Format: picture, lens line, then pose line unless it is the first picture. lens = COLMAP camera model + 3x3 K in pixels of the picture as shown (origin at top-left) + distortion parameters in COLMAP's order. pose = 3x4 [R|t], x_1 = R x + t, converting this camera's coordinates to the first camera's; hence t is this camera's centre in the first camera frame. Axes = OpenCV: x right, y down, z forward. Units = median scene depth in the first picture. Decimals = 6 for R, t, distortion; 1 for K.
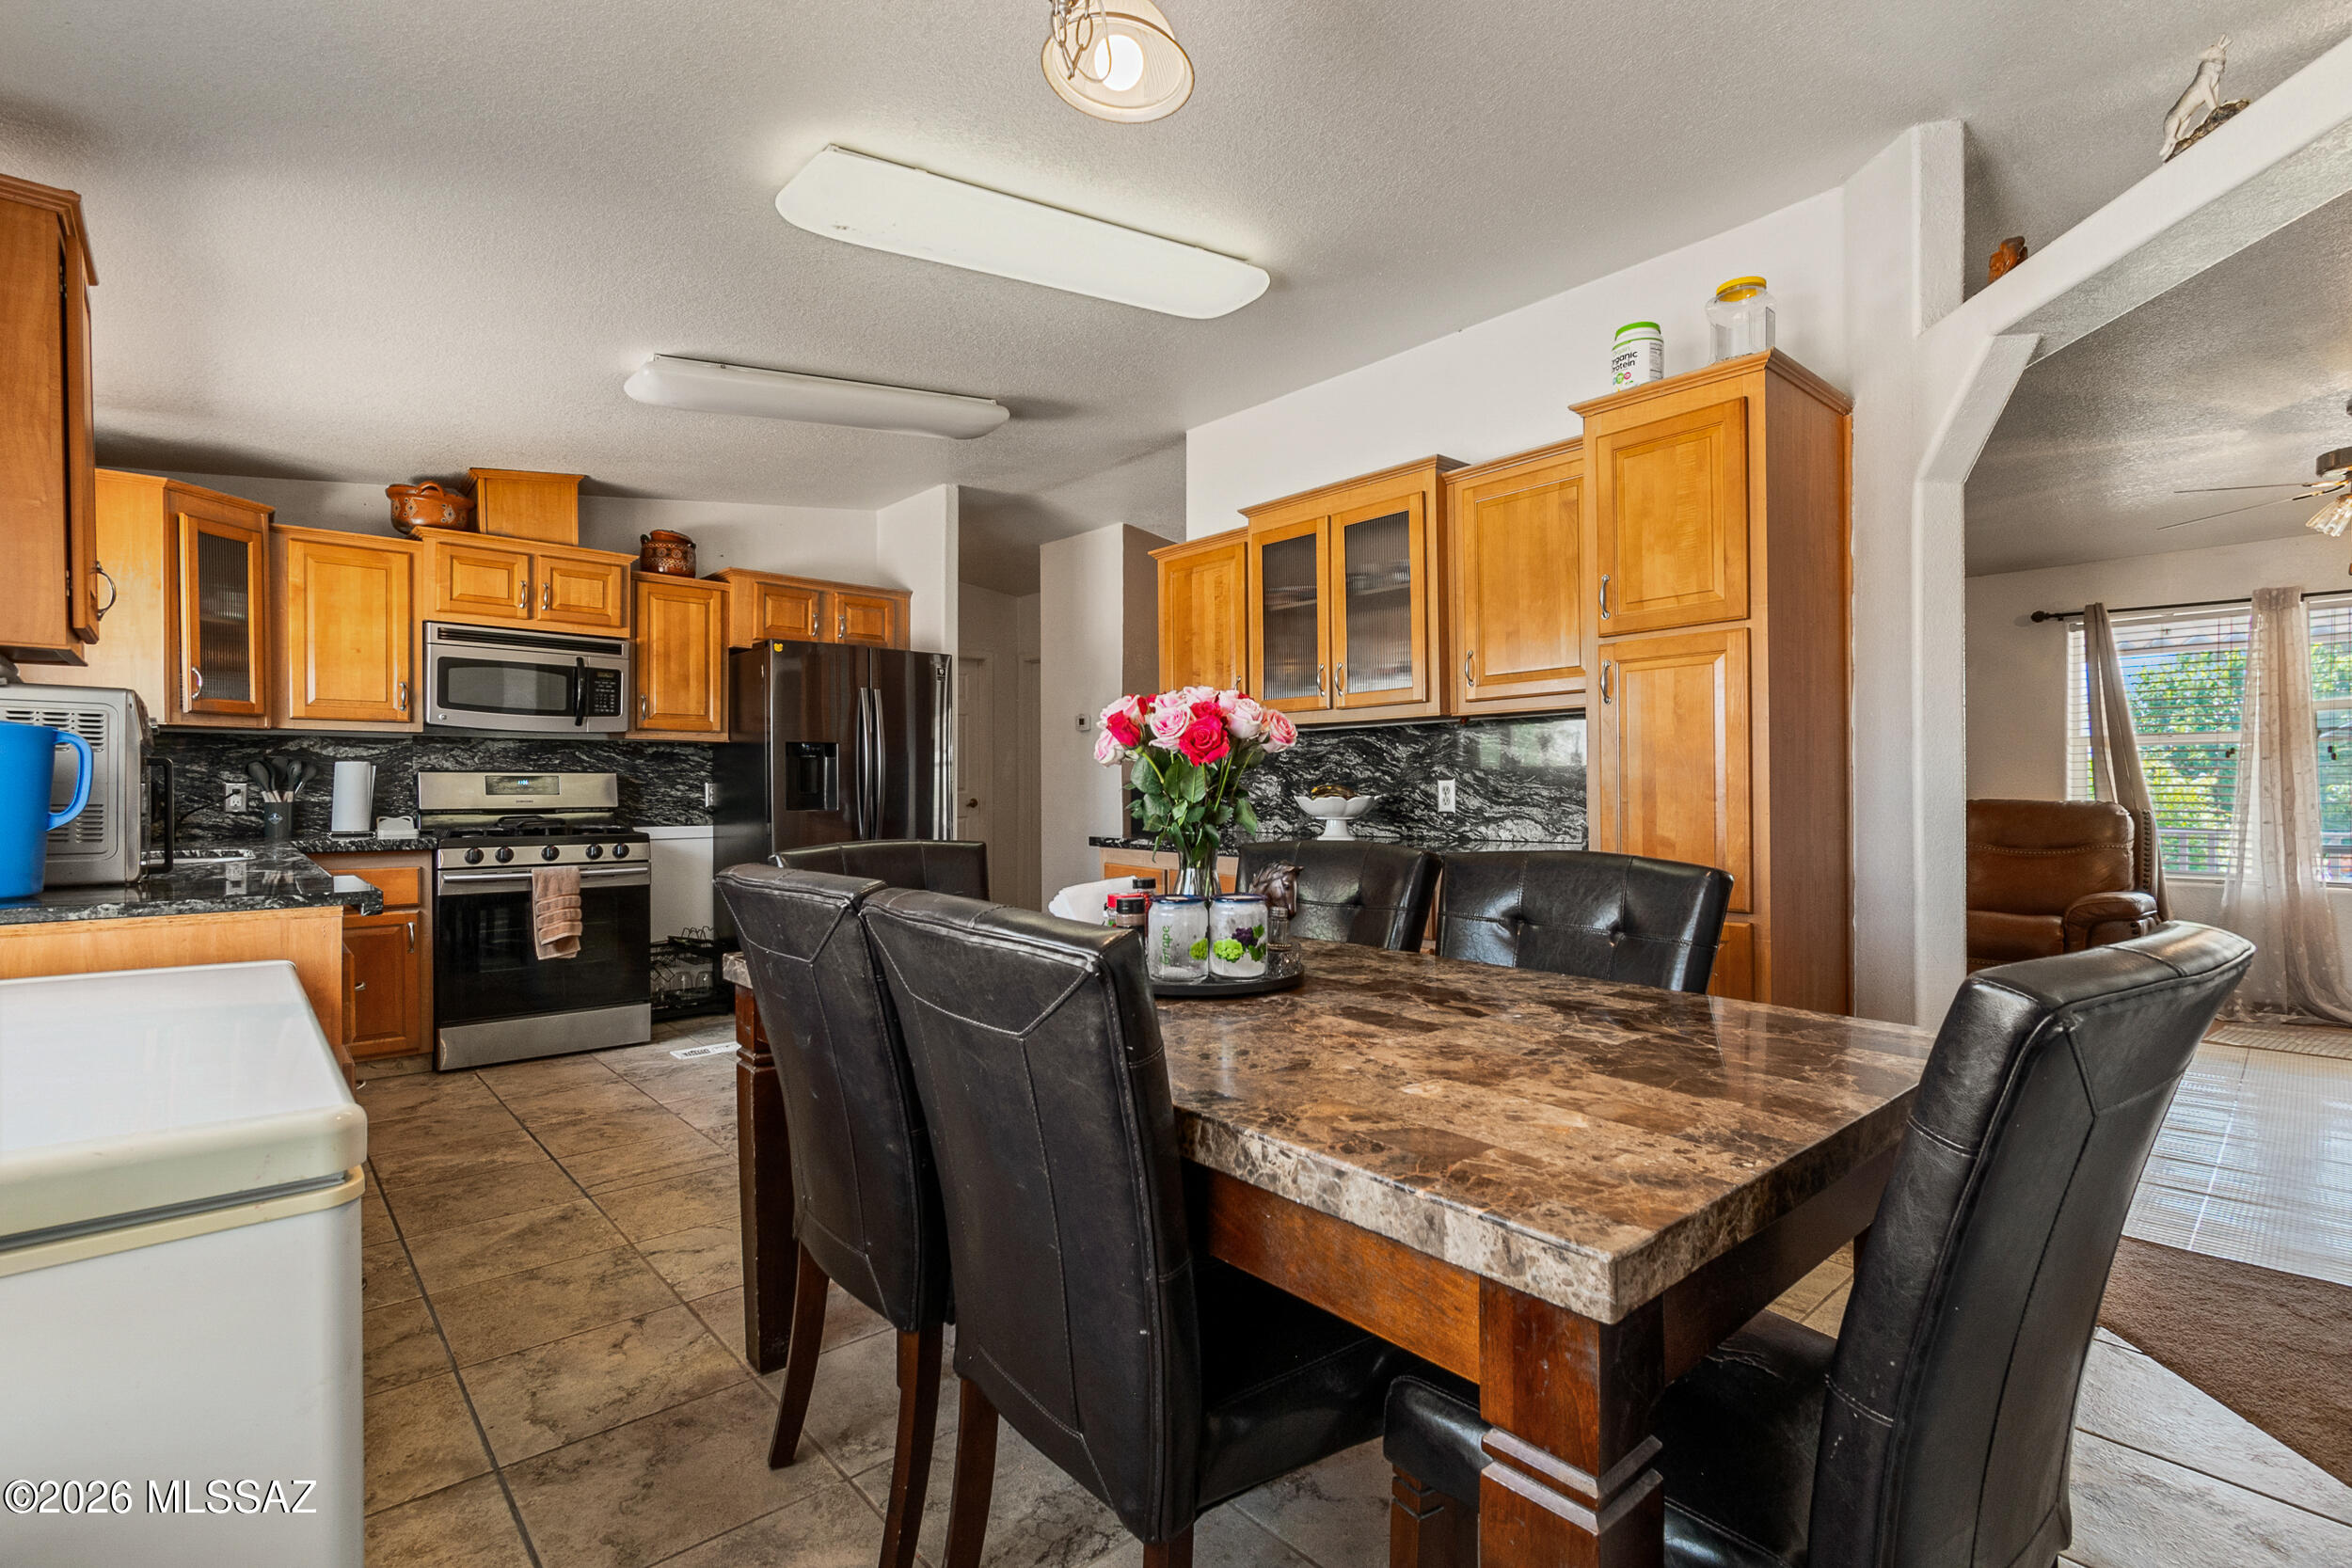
lens RADIAL K [[1085.2, 0, 1211.5], [0, 1085.2, 802.3], [0, 0, 1]] dist [0.001243, 0.000116]
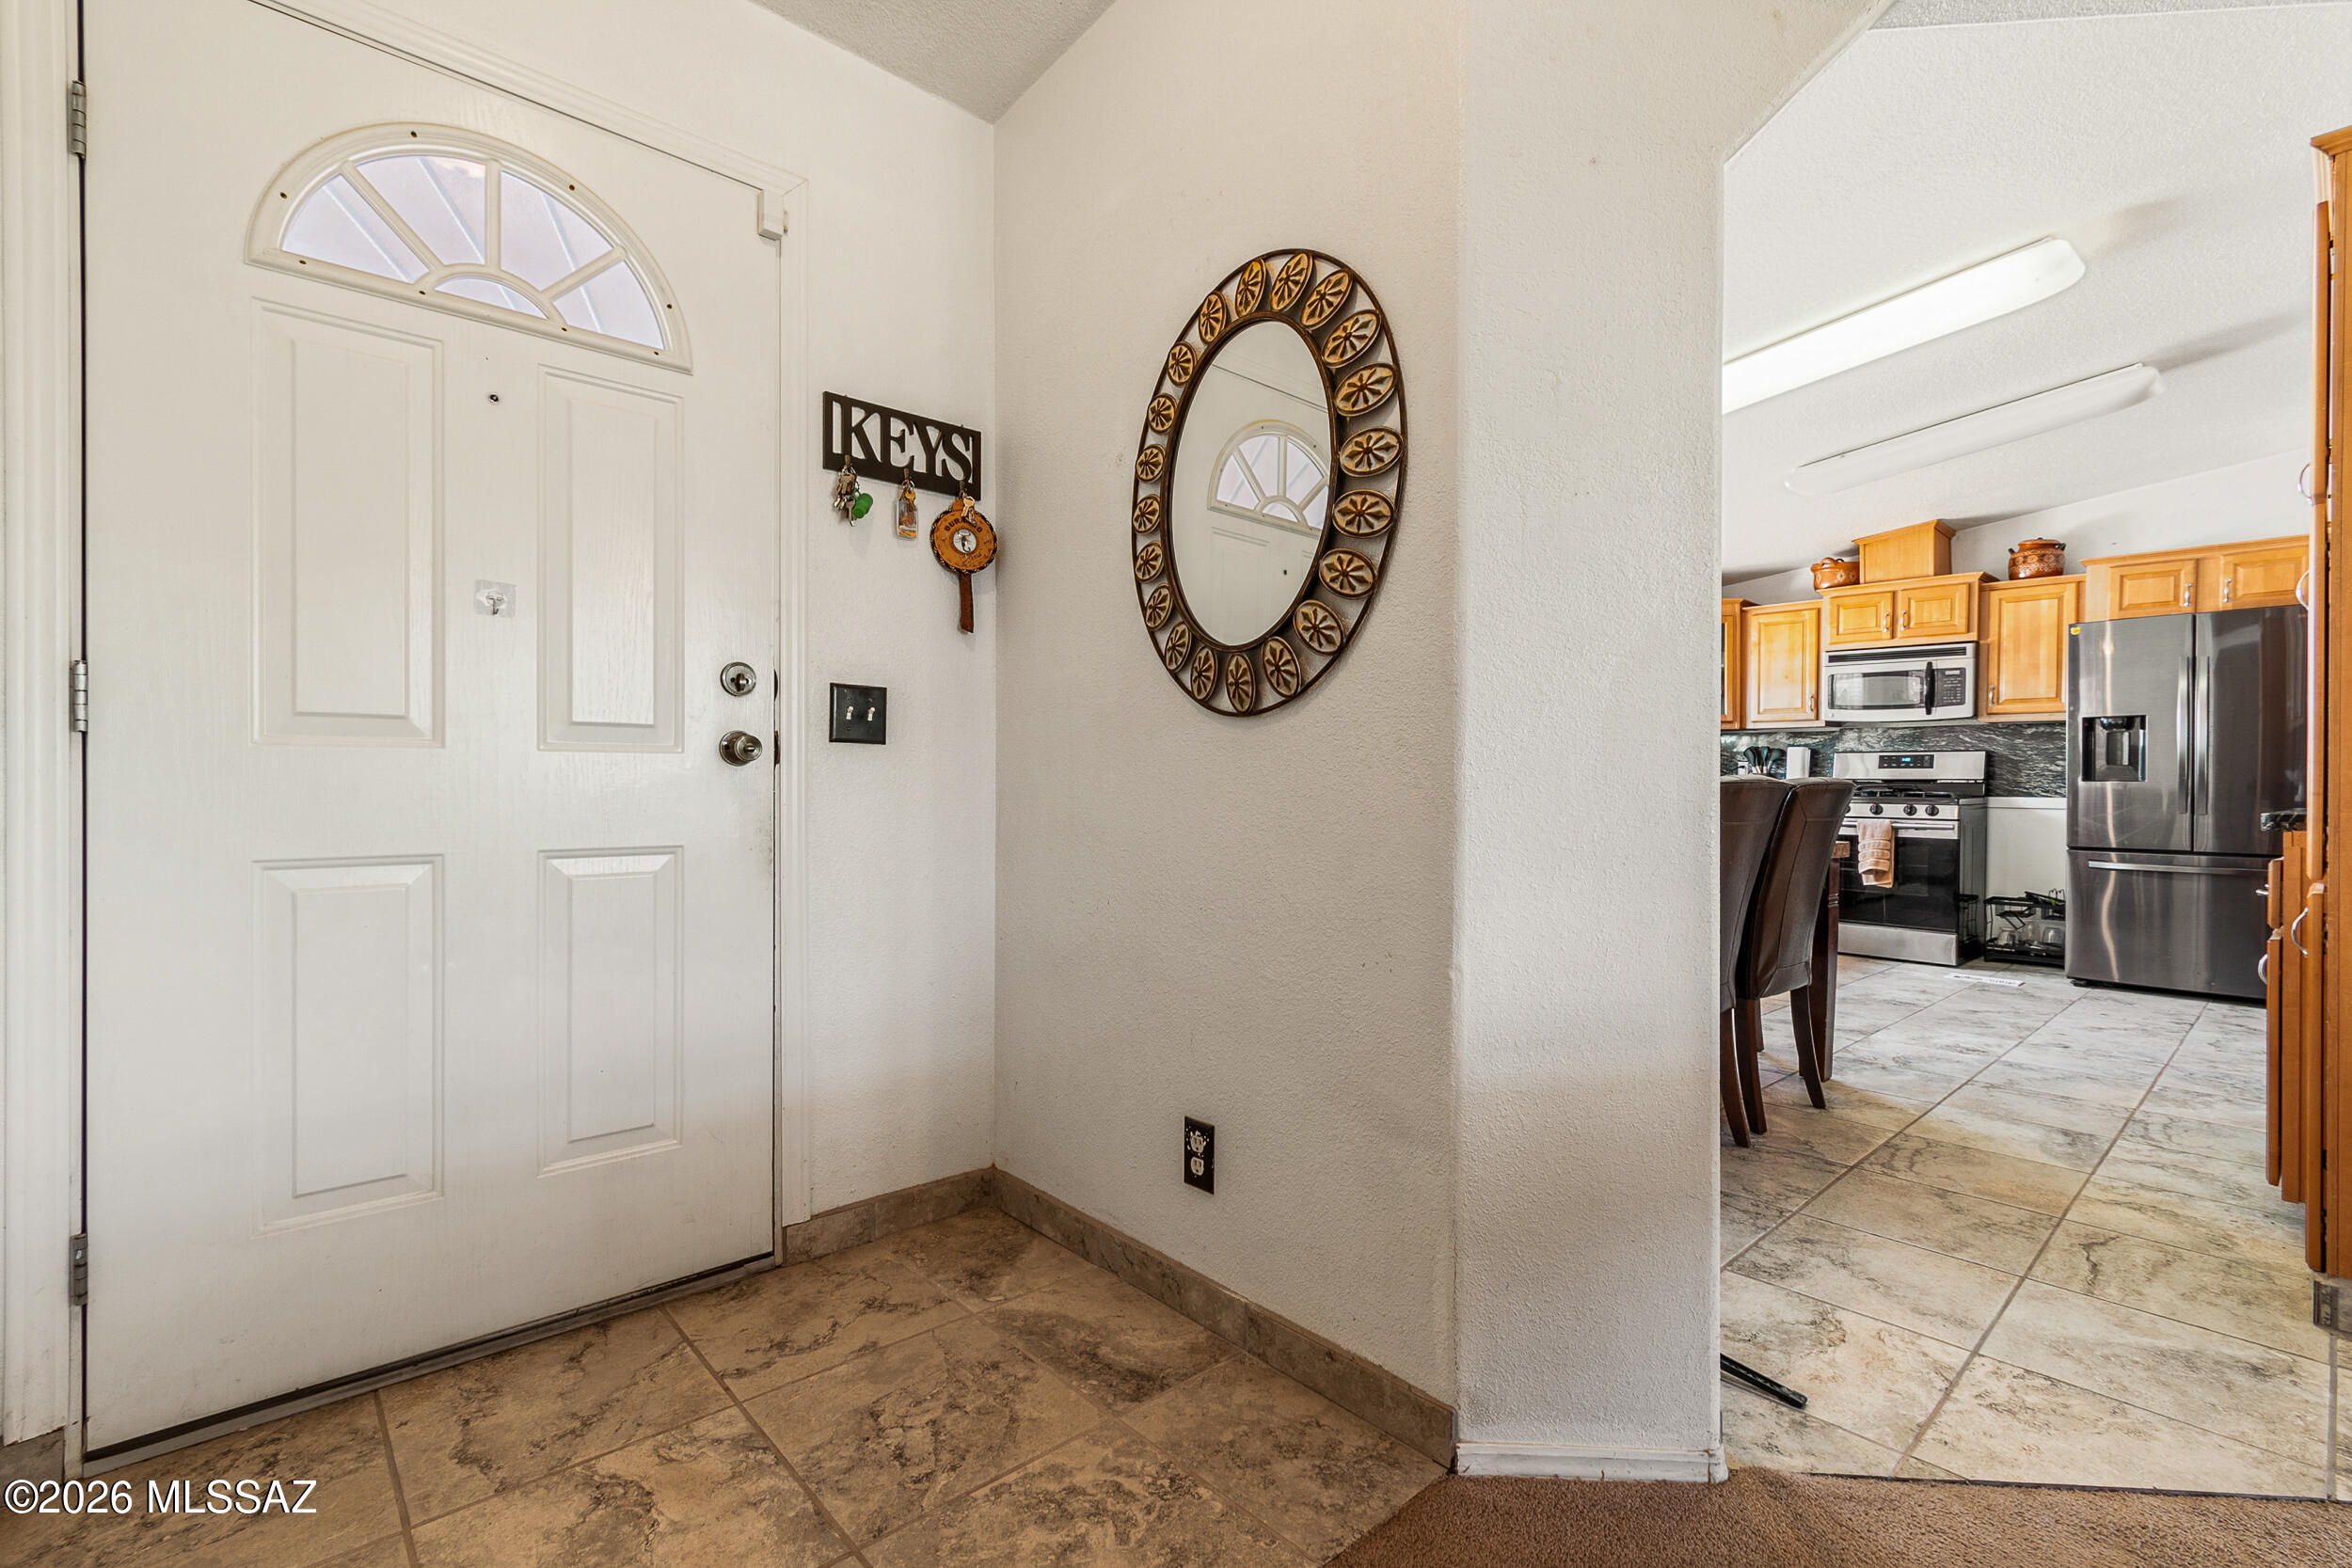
lens RADIAL K [[1037.5, 0, 1176.0], [0, 1037.5, 784.0], [0, 0, 1]] dist [-0.000407, -0.000630]
pose [[-0.013767, 0.004354, -0.999896, 0.658069], [-0.023634, 0.999710, 0.004678, 0.027429], [0.999626, 0.023696, -0.013660, 0.118384]]
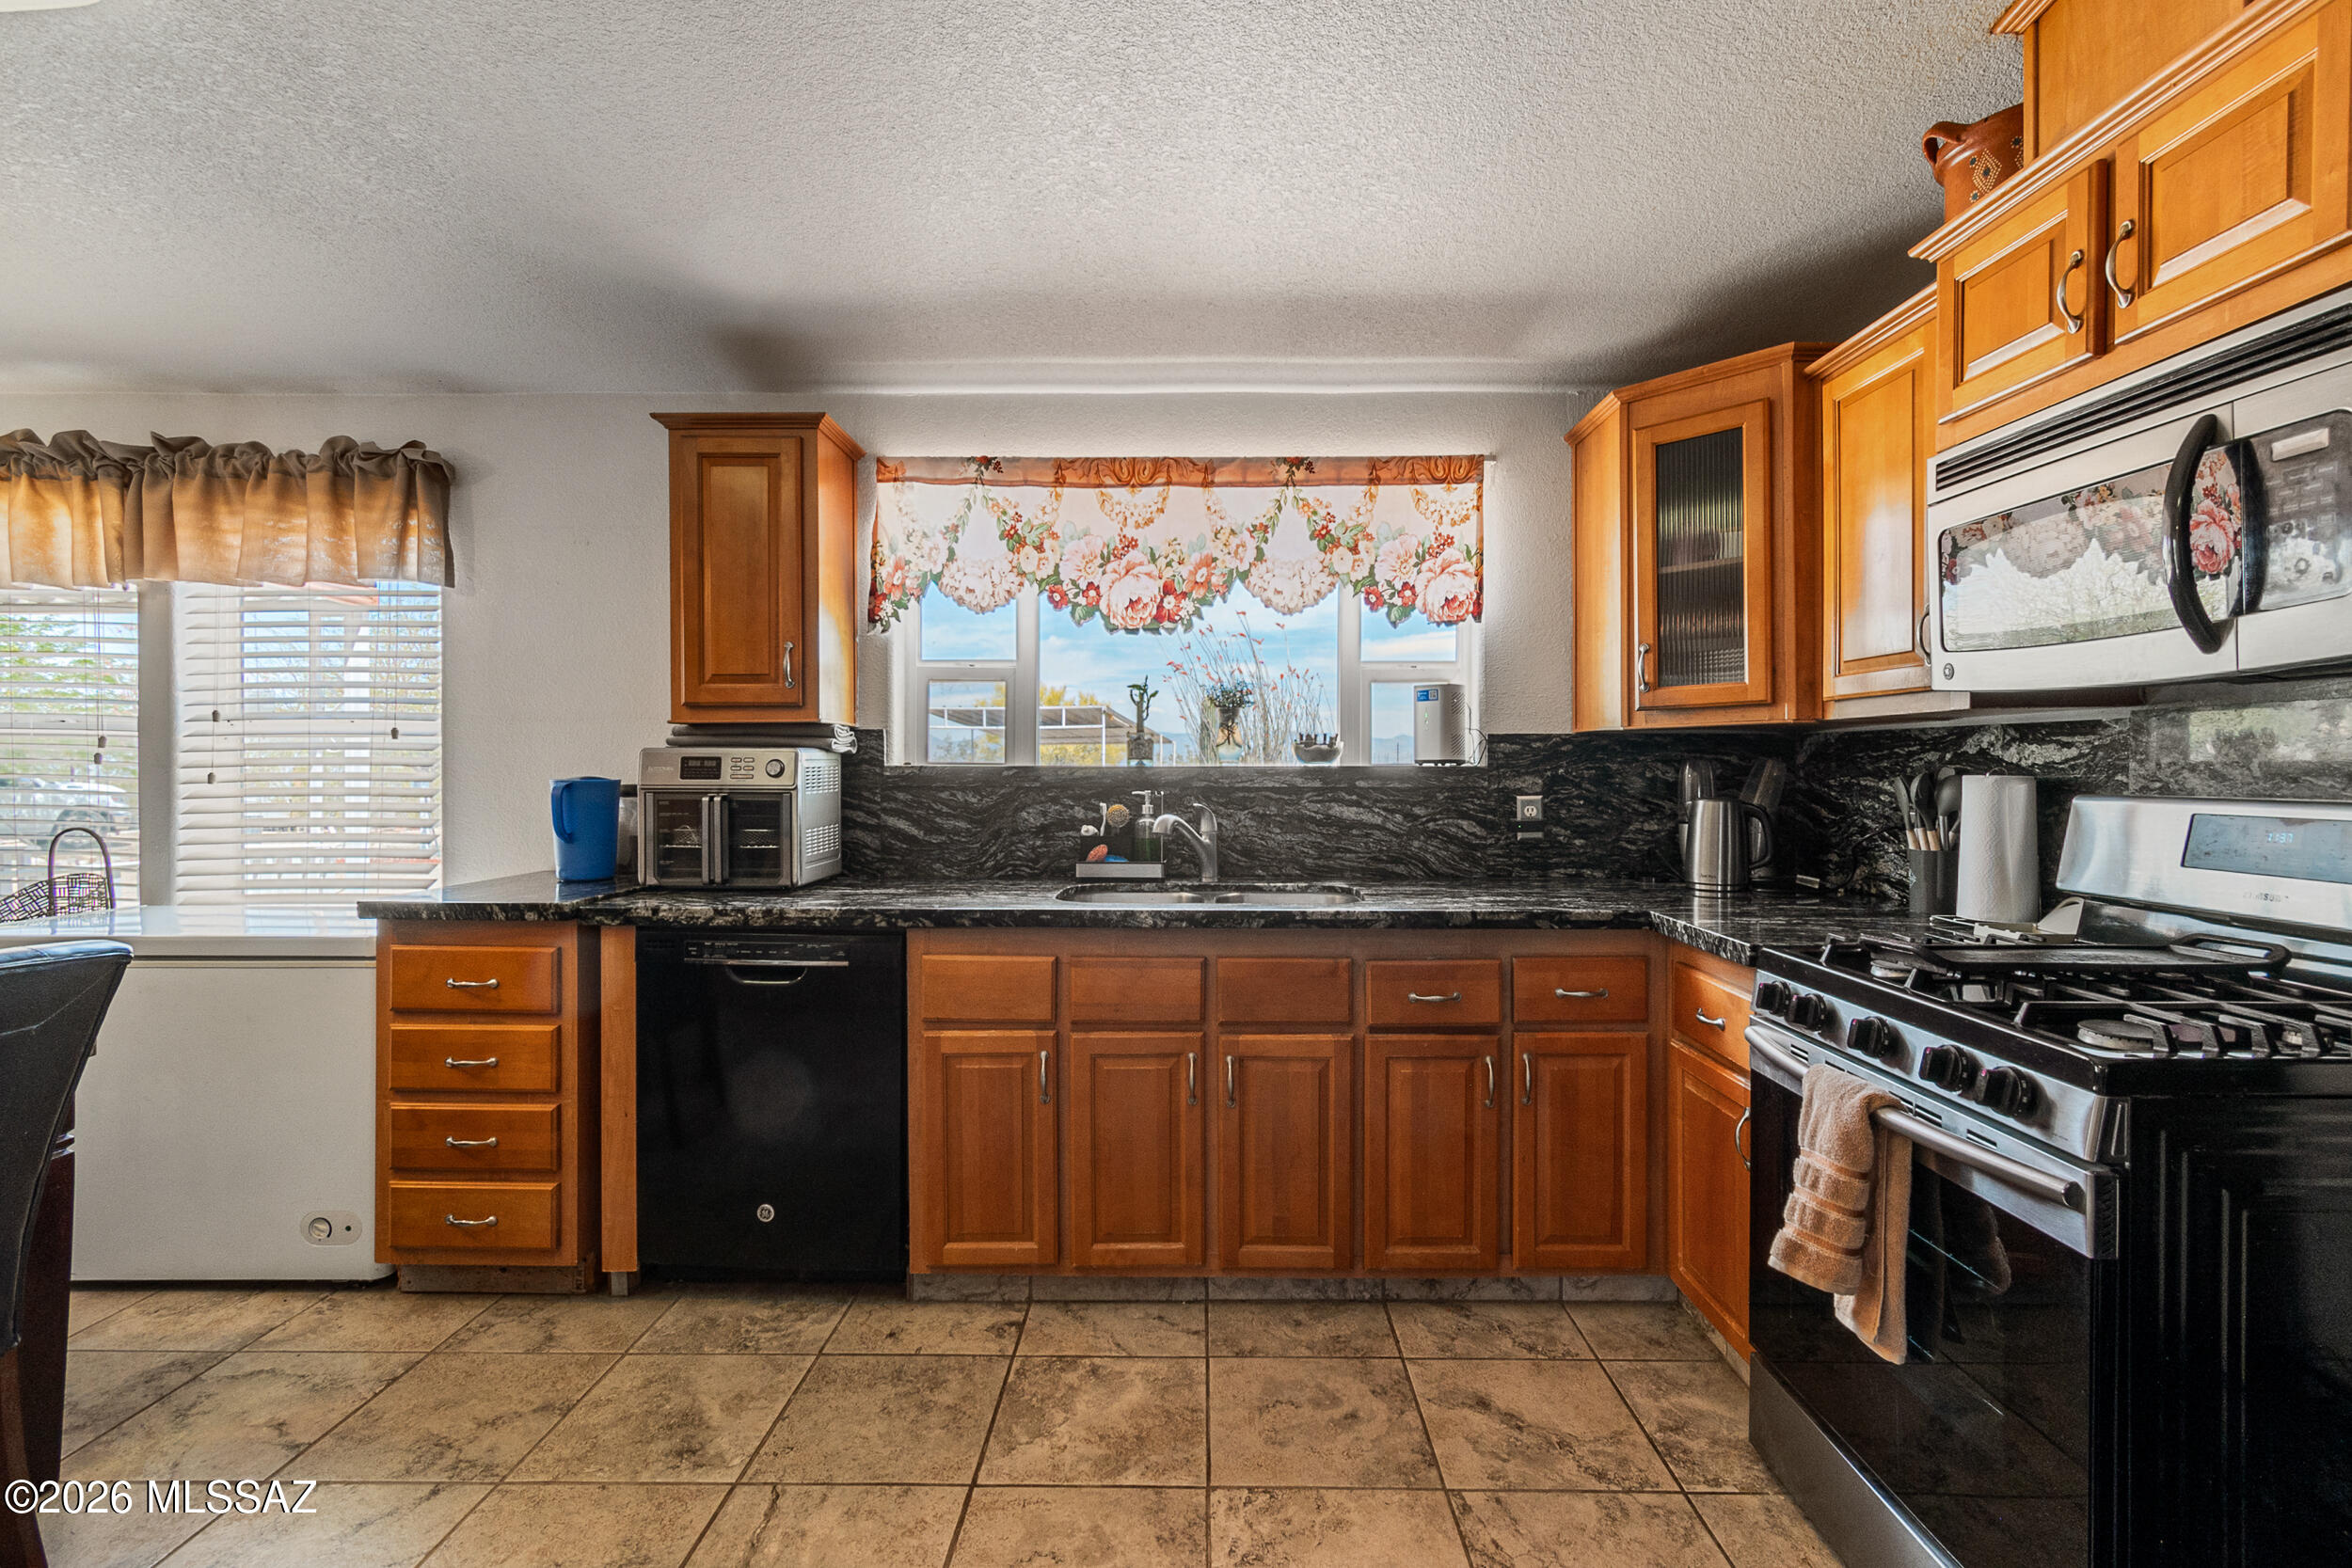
lens RADIAL K [[1069.9, 0, 1176.0], [0, 1069.9, 784.0], [0, 0, 1]] dist [0.001881, 0.000279]
pose [[-0.681377, 0.010472, -0.731857, -0.179928], [-0.010394, 0.999658, 0.023981, -0.037977], [0.731858, 0.023947, -0.681036, 0.975501]]
